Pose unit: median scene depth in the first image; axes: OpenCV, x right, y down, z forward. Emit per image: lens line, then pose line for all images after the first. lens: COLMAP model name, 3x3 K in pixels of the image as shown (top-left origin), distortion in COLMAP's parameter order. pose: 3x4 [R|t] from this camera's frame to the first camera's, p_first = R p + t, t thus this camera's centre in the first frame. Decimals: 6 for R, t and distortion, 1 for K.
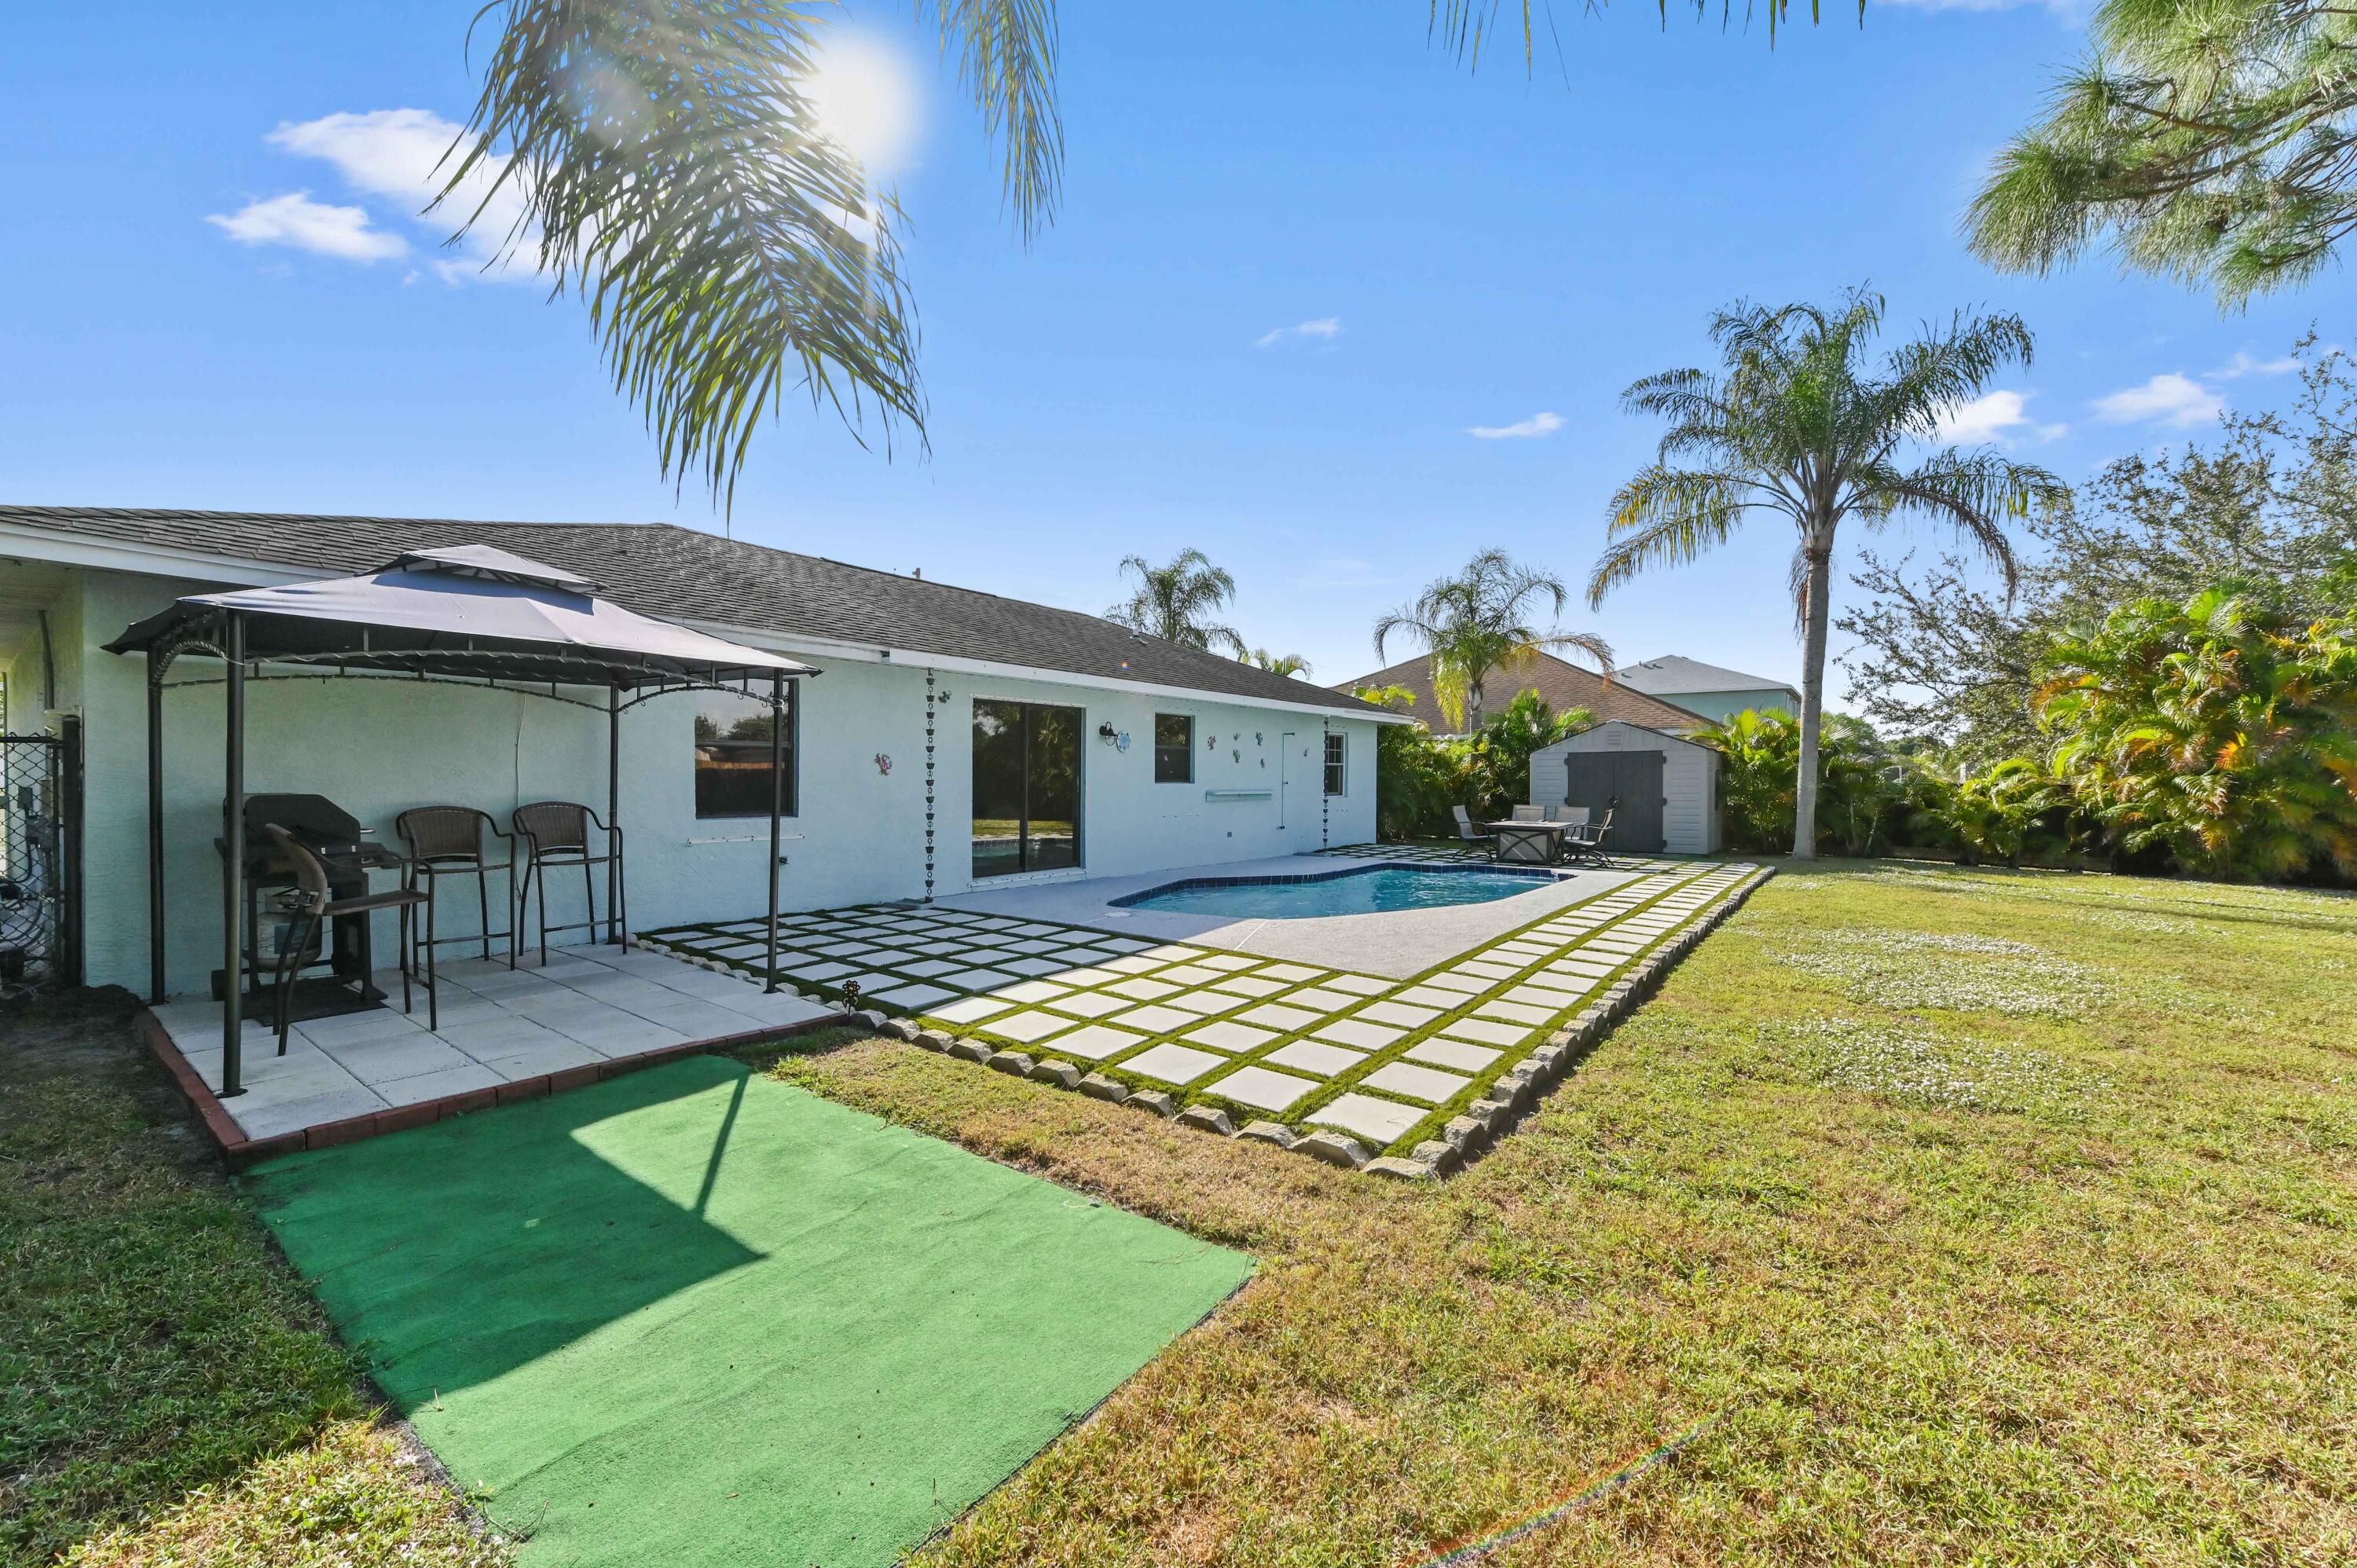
lens RADIAL K [[931.5, 0, 1183.3], [0, 931.5, 781.4], [0, 0, 1]] dist [0.014586, -0.000250]
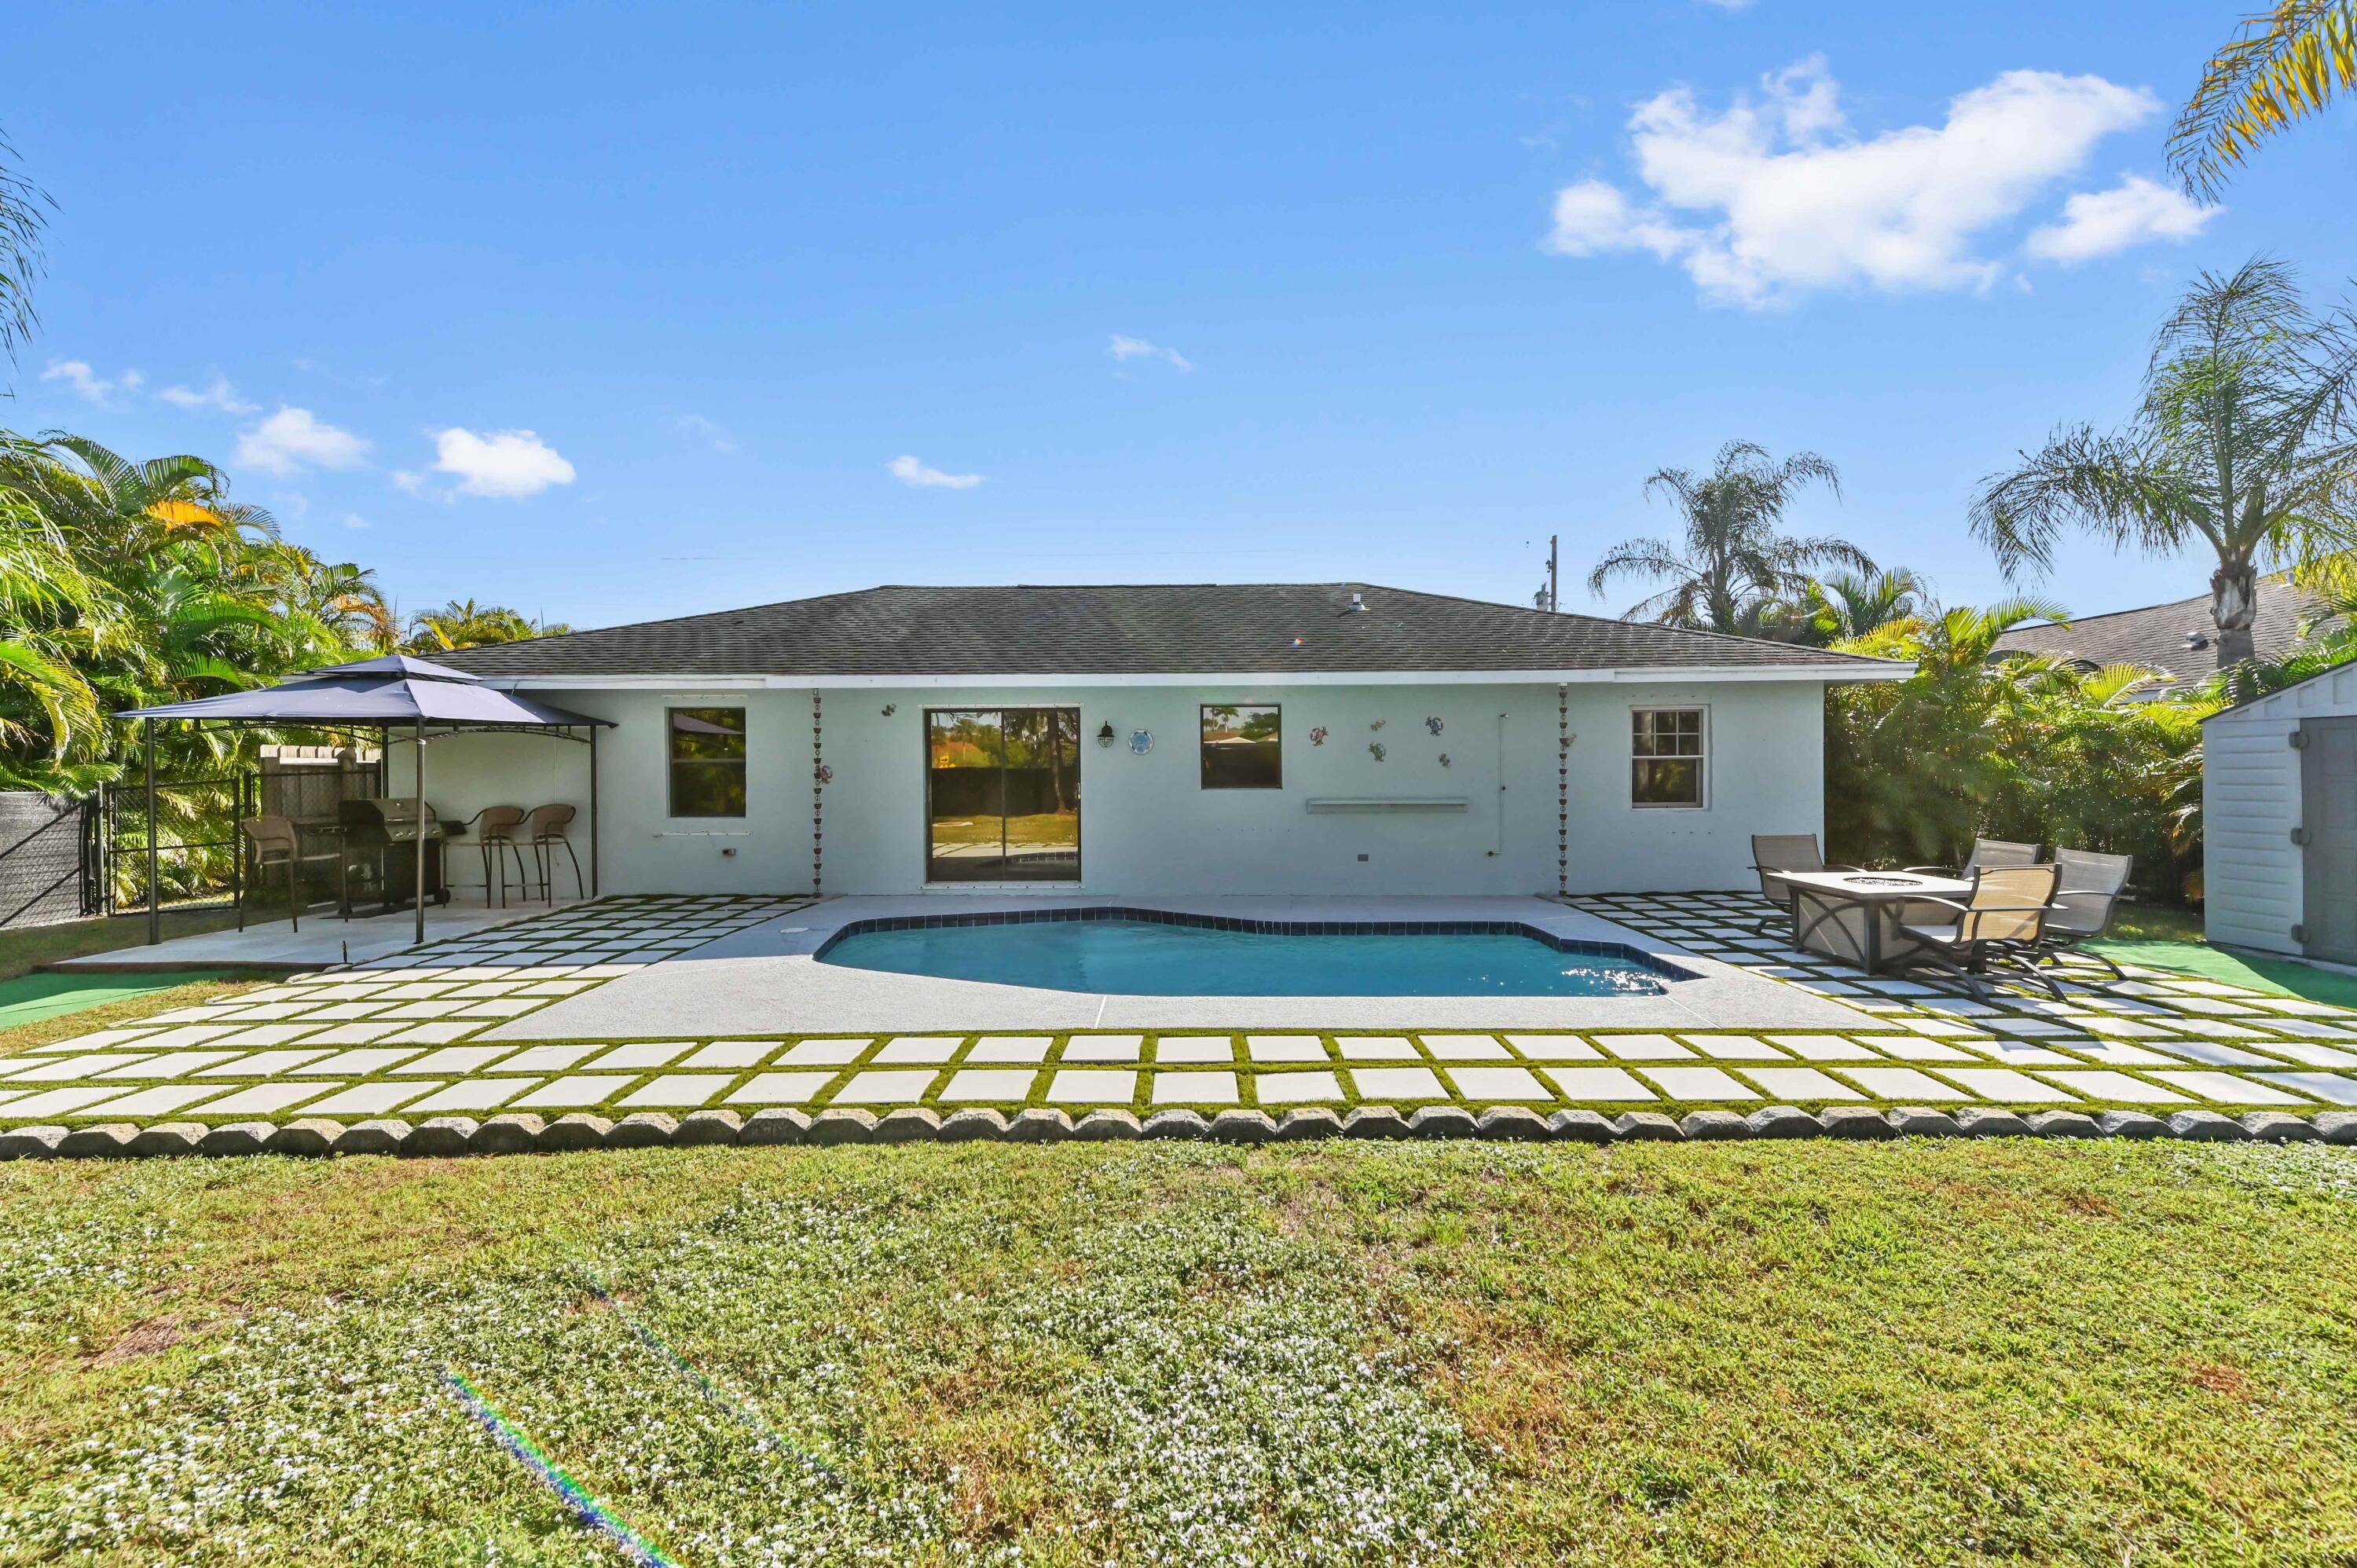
lens RADIAL K [[931.5, 0, 1186.8], [0, 931.5, 776.6], [0, 0, 1]] dist [0.014586, -0.000250]
pose [[0.587032, 0.001807, -0.809562, 0.560583], [0.004964, 0.999971, 0.005832, -0.012662], [0.809549, -0.007442, 0.587005, 0.440492]]
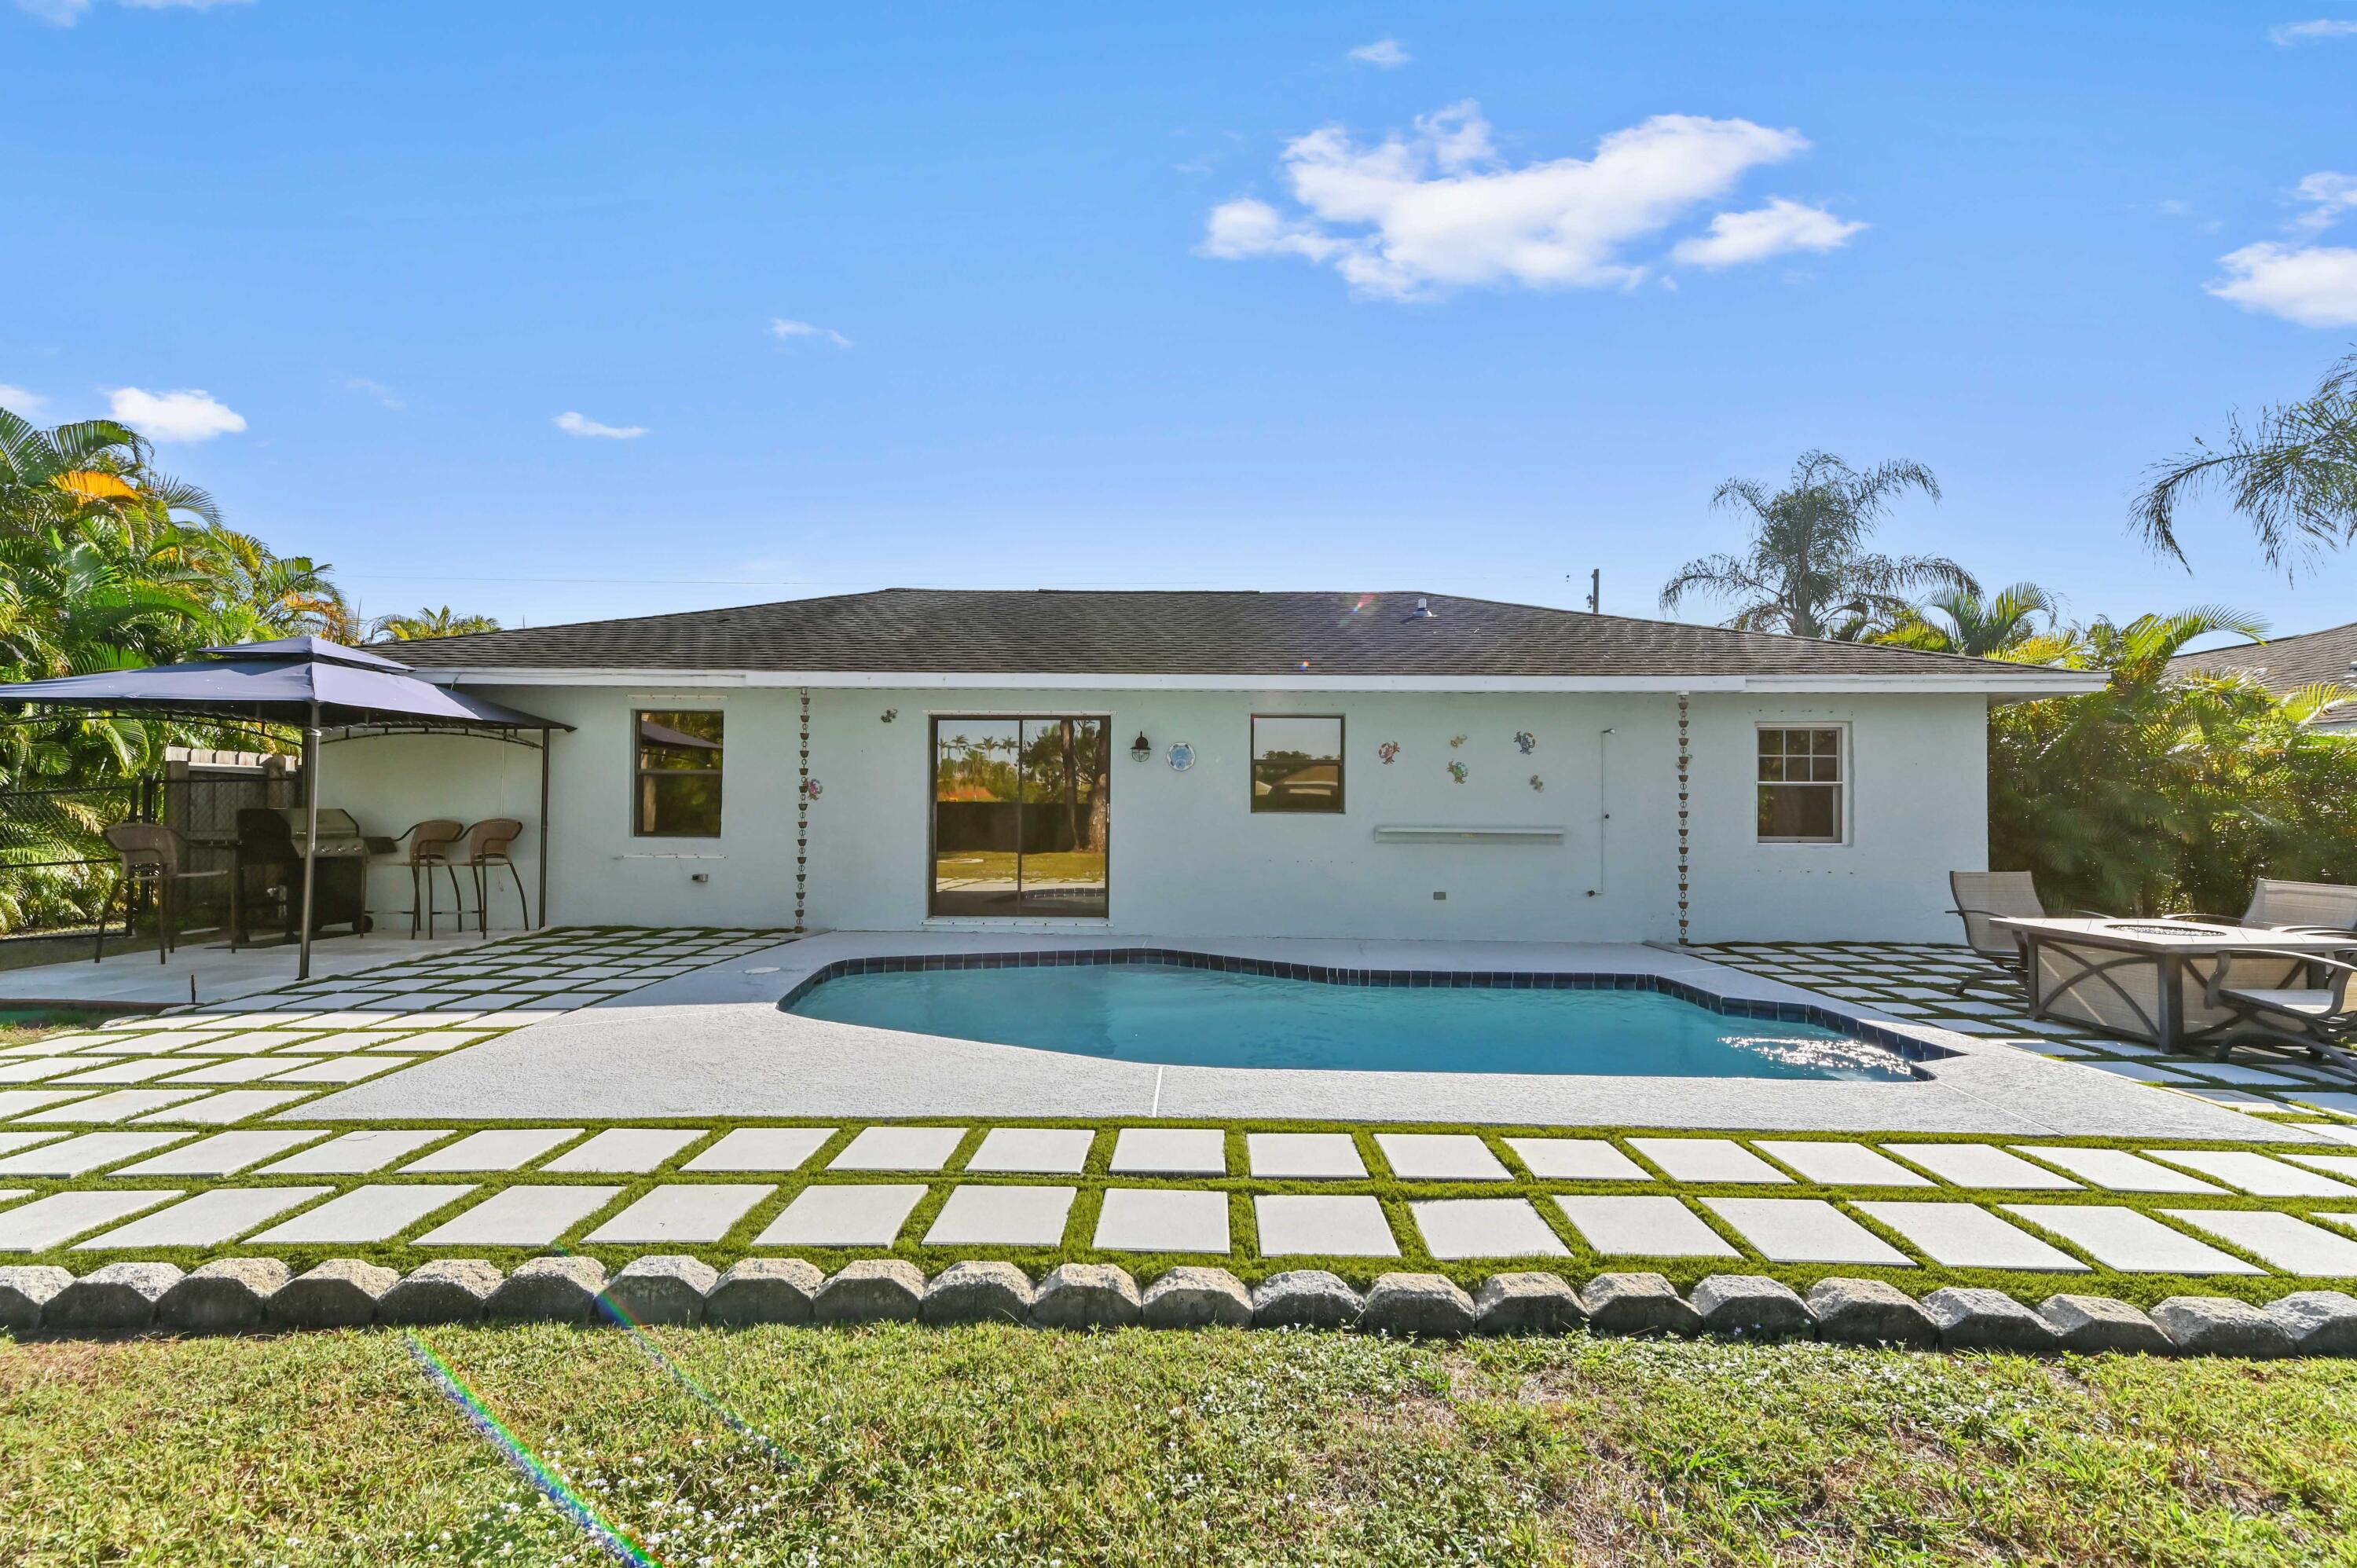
lens RADIAL K [[931.5, 0, 1187.7], [0, 931.5, 797.5], [0, 0, 1]] dist [0.014586, -0.000250]
pose [[0.579088, -0.012422, -0.815170, 0.460825], [-0.009307, 0.999718, -0.021845, 0.005430], [0.815212, 0.020237, 0.578809, 0.482056]]
